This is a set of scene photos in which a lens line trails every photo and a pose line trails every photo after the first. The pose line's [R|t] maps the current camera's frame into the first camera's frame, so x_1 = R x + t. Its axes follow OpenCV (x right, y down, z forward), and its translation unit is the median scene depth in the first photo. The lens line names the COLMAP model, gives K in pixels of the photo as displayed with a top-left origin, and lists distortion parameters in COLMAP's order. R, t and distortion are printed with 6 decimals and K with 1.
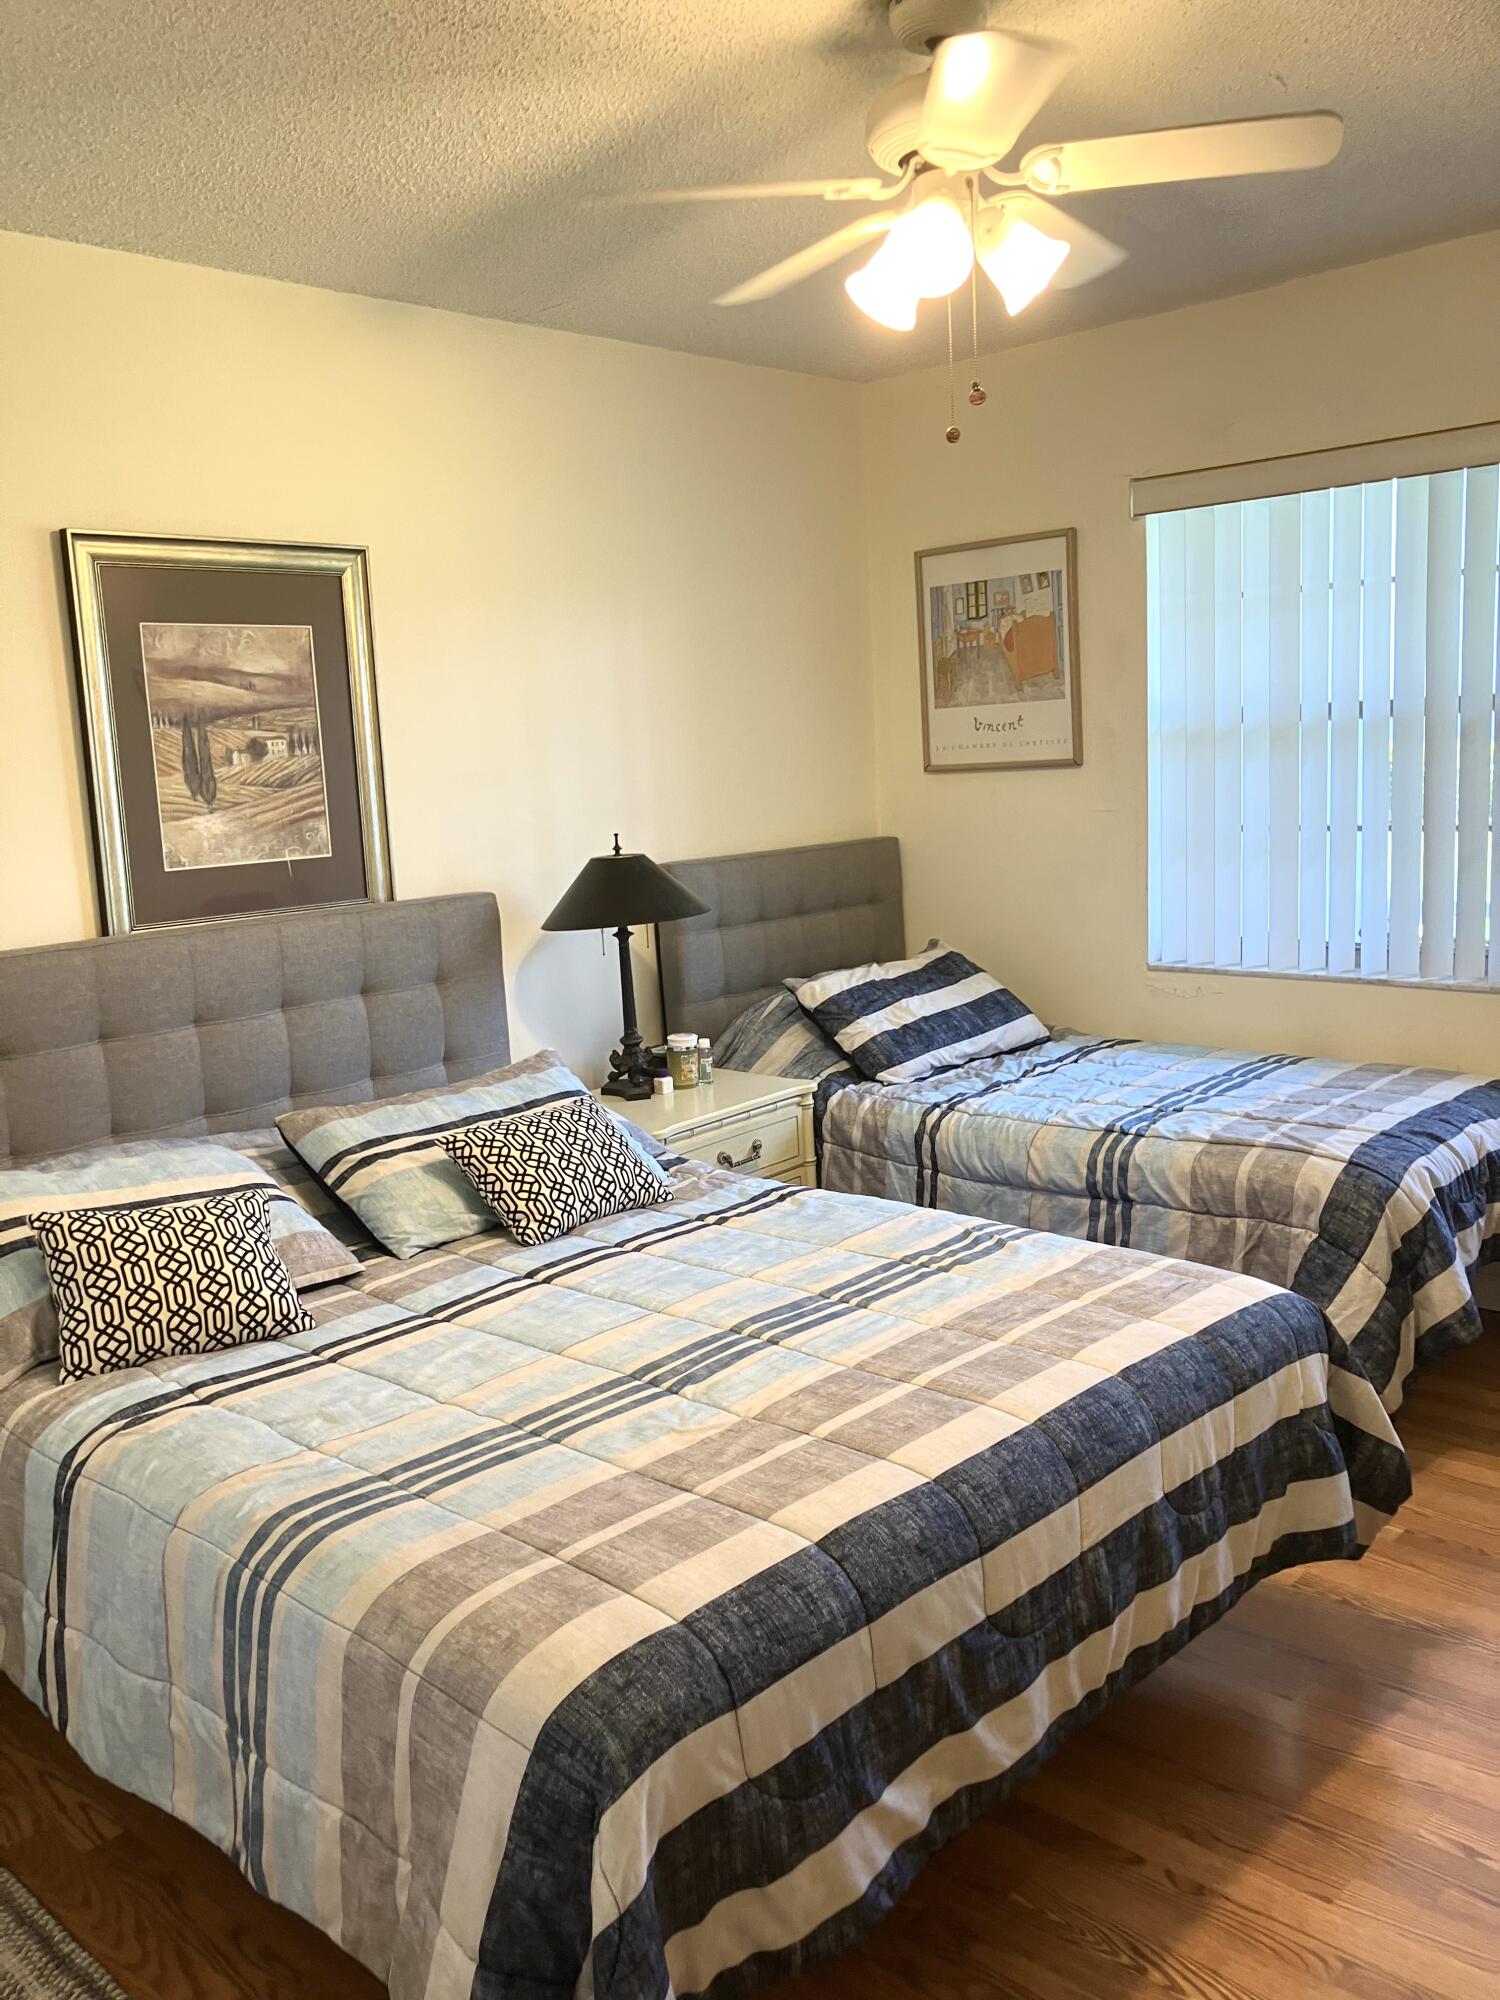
lens RADIAL K [[1637.9, 0, 750.0], [0, 1637.9, 1000.0], [0, 0, 1]] dist [0.037047, -0.051597]
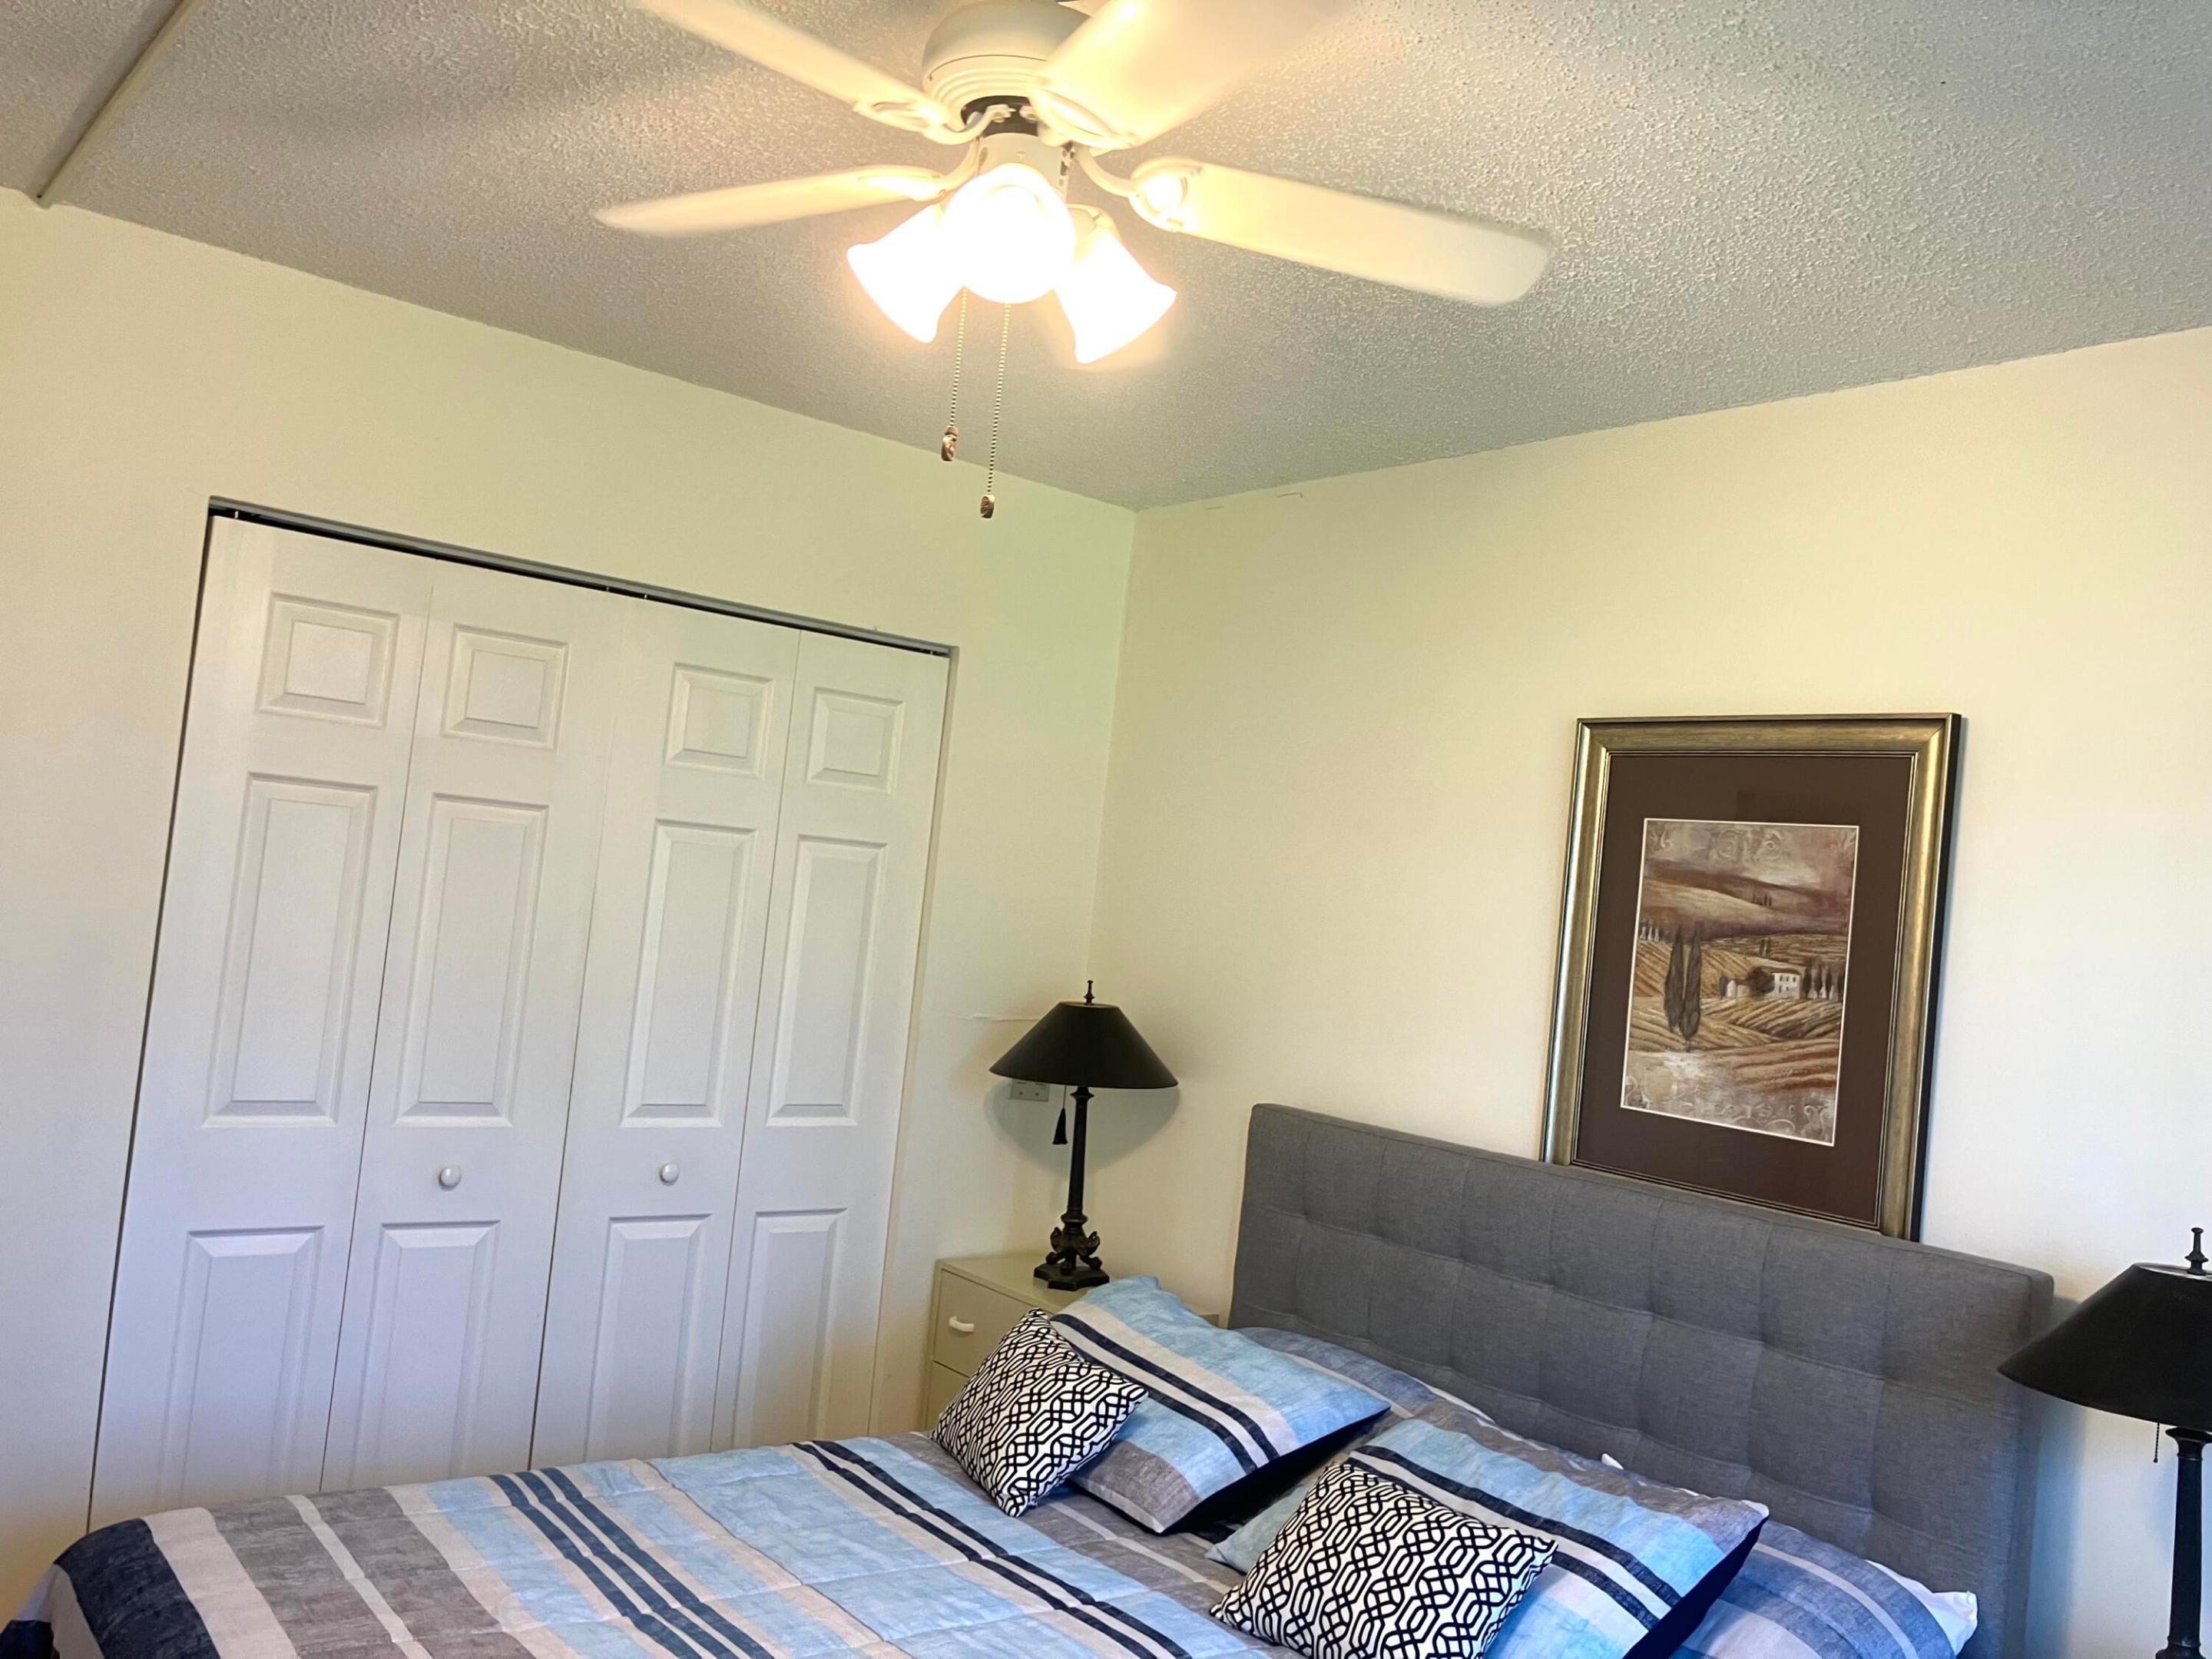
lens RADIAL K [[1811.5, 0, 1105.2], [0, 1811.5, 819.8], [0, 0, 1]] dist [0.037047, -0.051597]
pose [[-0.138937, -0.005934, -0.990283, 0.581612], [-0.246865, 0.968621, 0.028831, -0.177116], [0.959038, 0.248472, -0.136042, 0.816911]]
